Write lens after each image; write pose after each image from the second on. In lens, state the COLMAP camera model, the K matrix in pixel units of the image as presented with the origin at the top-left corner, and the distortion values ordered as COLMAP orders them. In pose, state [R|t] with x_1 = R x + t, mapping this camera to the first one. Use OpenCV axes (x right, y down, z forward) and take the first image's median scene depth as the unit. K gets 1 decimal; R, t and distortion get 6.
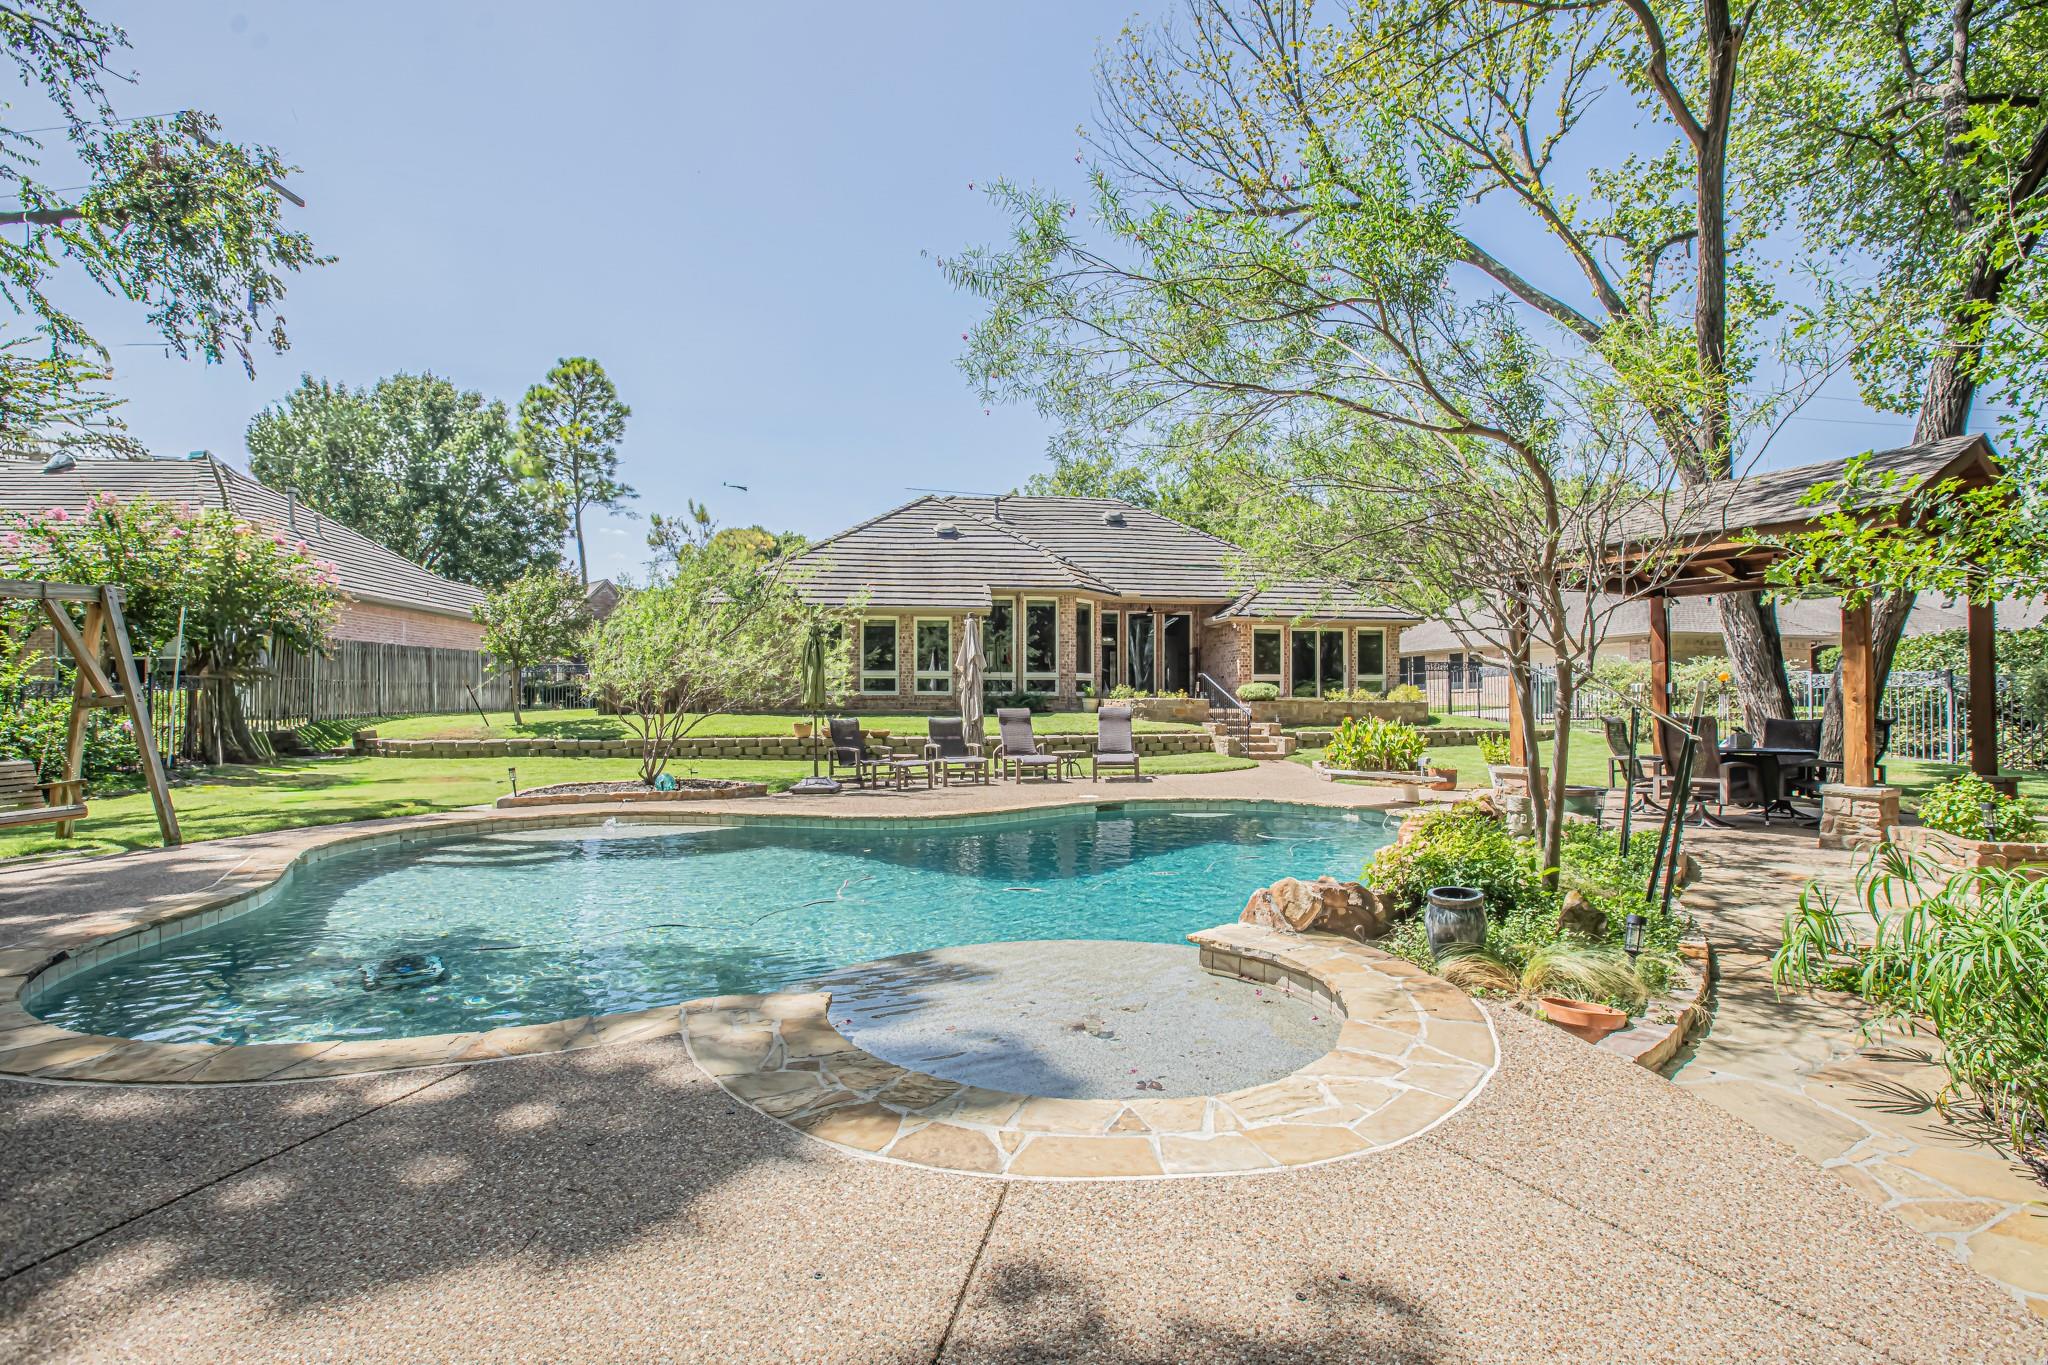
lens RADIAL K [[951.7, 0, 1023.4], [0, 951.7, 688.6], [0, 0, 1]] dist [-0.030403, 0.014740]
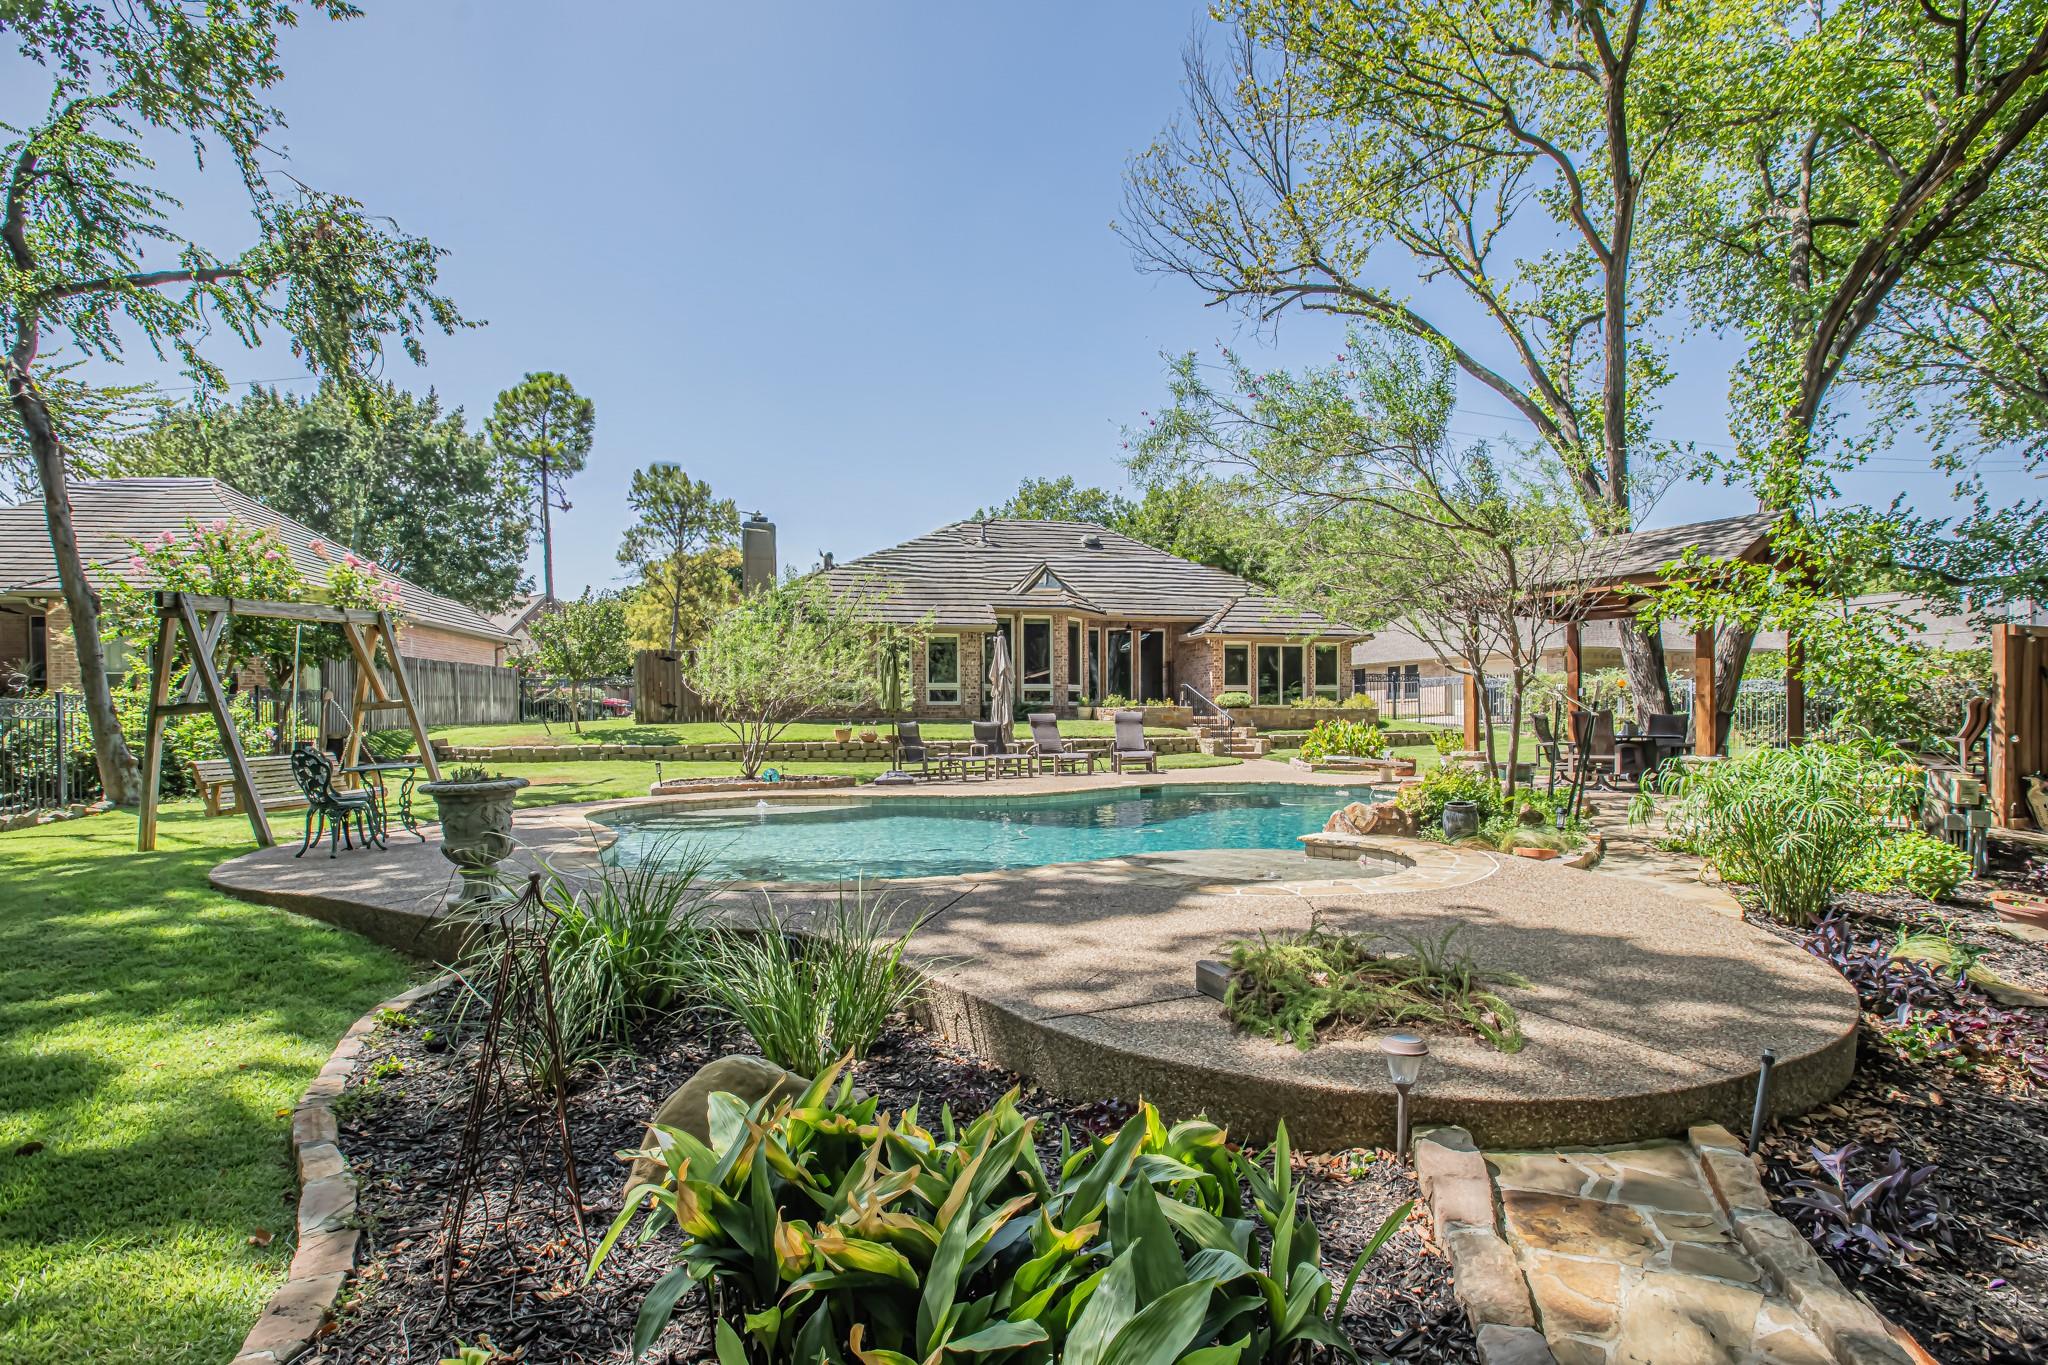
lens RADIAL K [[968.7, 0, 1031.9], [0, 968.7, 726.9], [0, 0, 1]] dist [-0.027951, 0.019782]
pose [[0.996505, -0.007084, 0.083229, -0.121934], [0.005082, 0.999693, 0.024246, 0.008195], [-0.083375, -0.023738, 0.996235, -0.177485]]
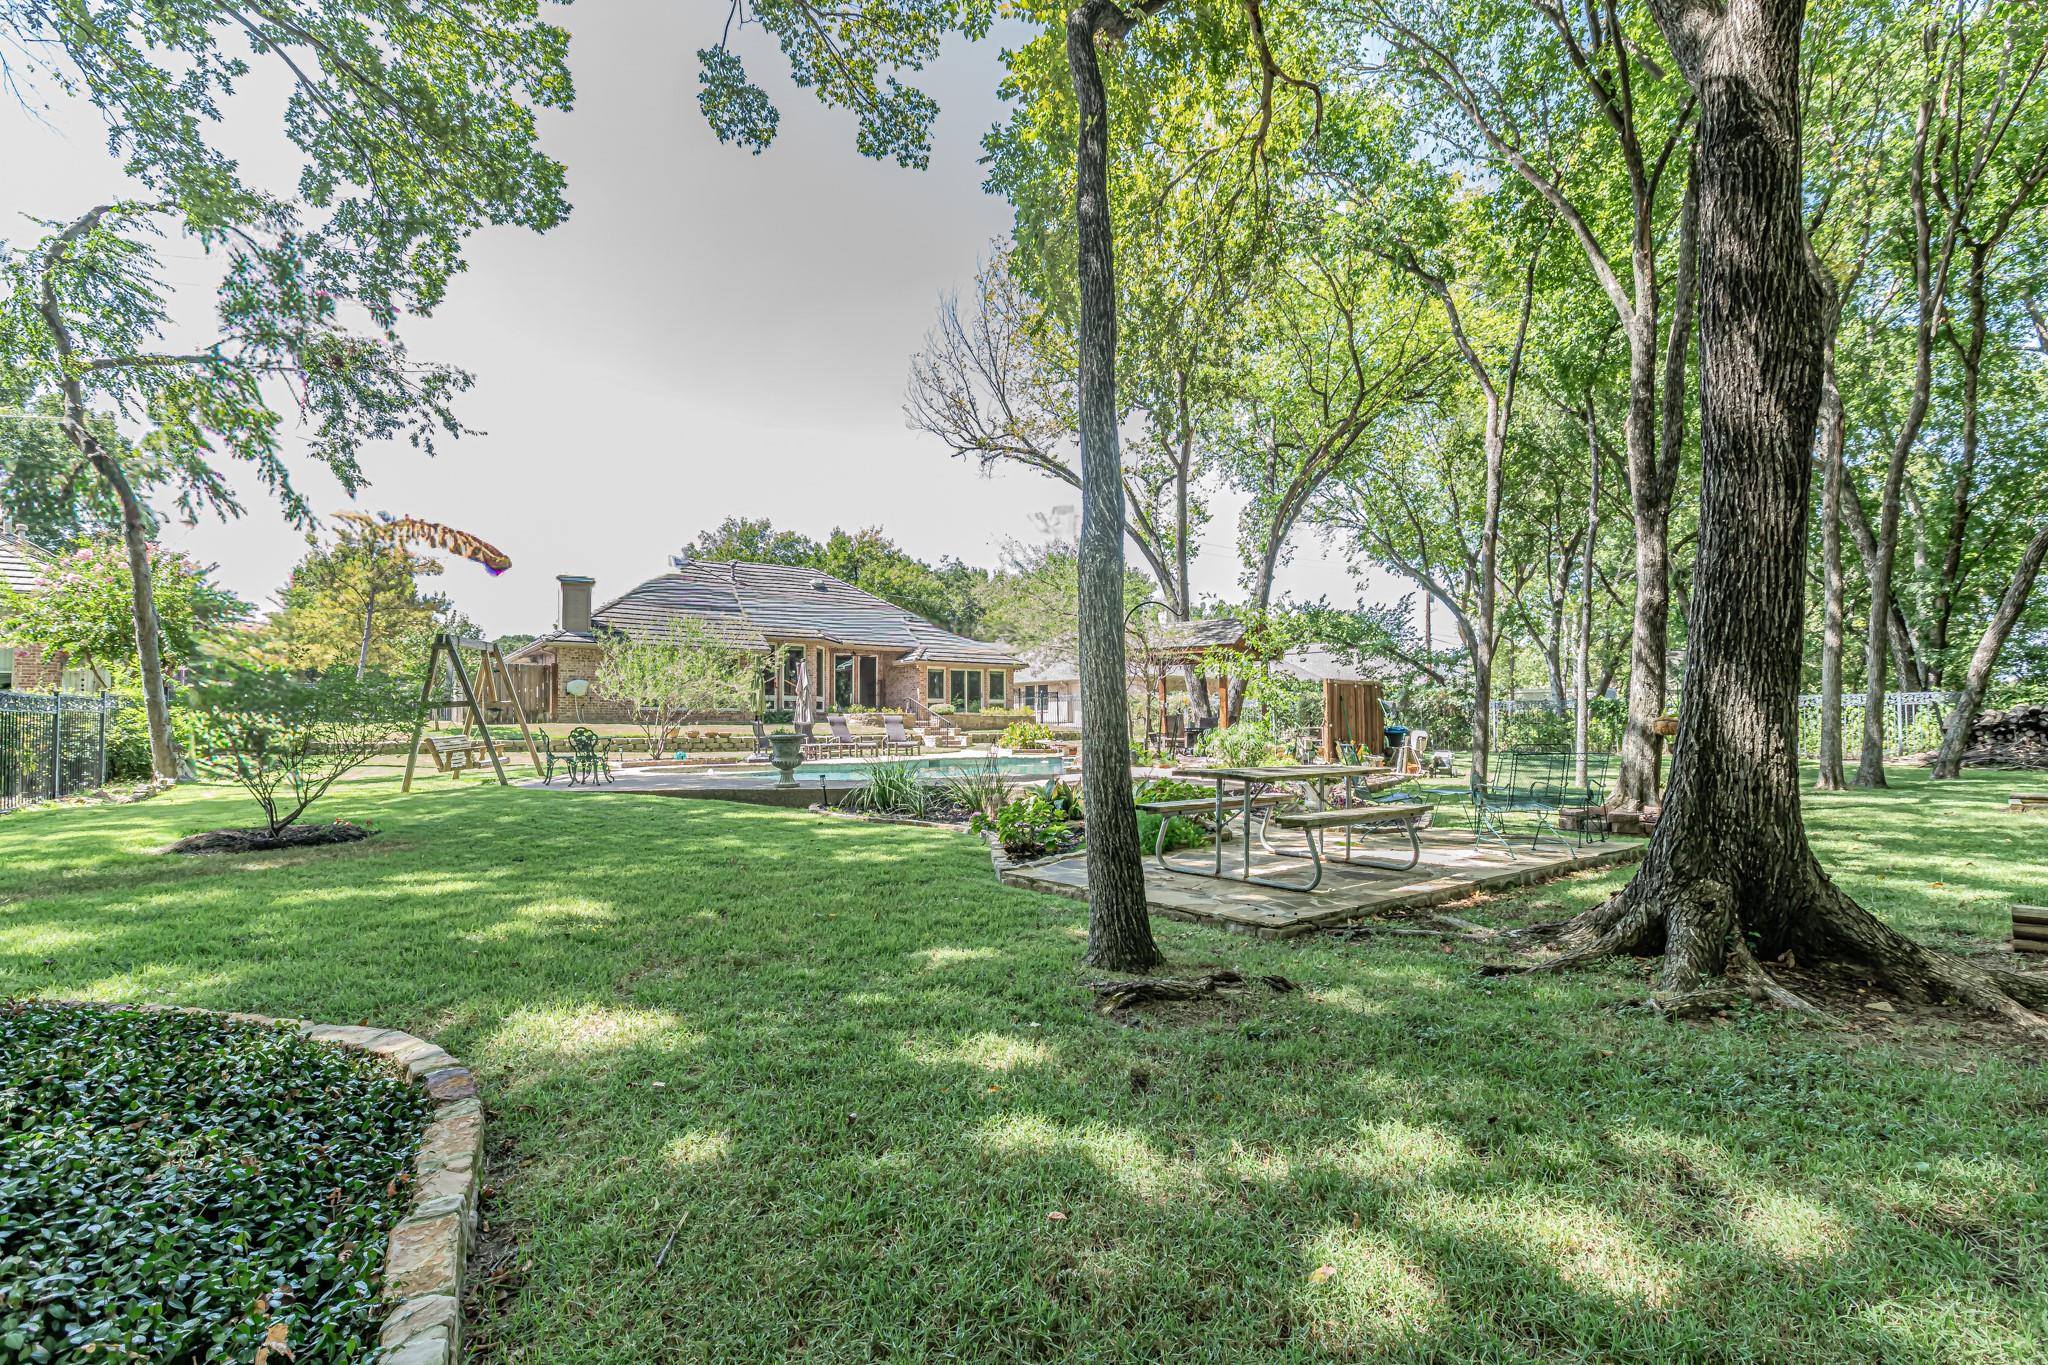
lens RADIAL K [[940.3, 0, 989.5], [0, 940.3, 680.6], [0, 0, 1]] dist [0.127863, 0.000055]
pose [[0.904658, 0.018535, 0.425735, -0.486872], [-0.003122, 0.999315, -0.036872, 0.018496], [-0.426127, 0.032027, 0.904096, -0.639974]]
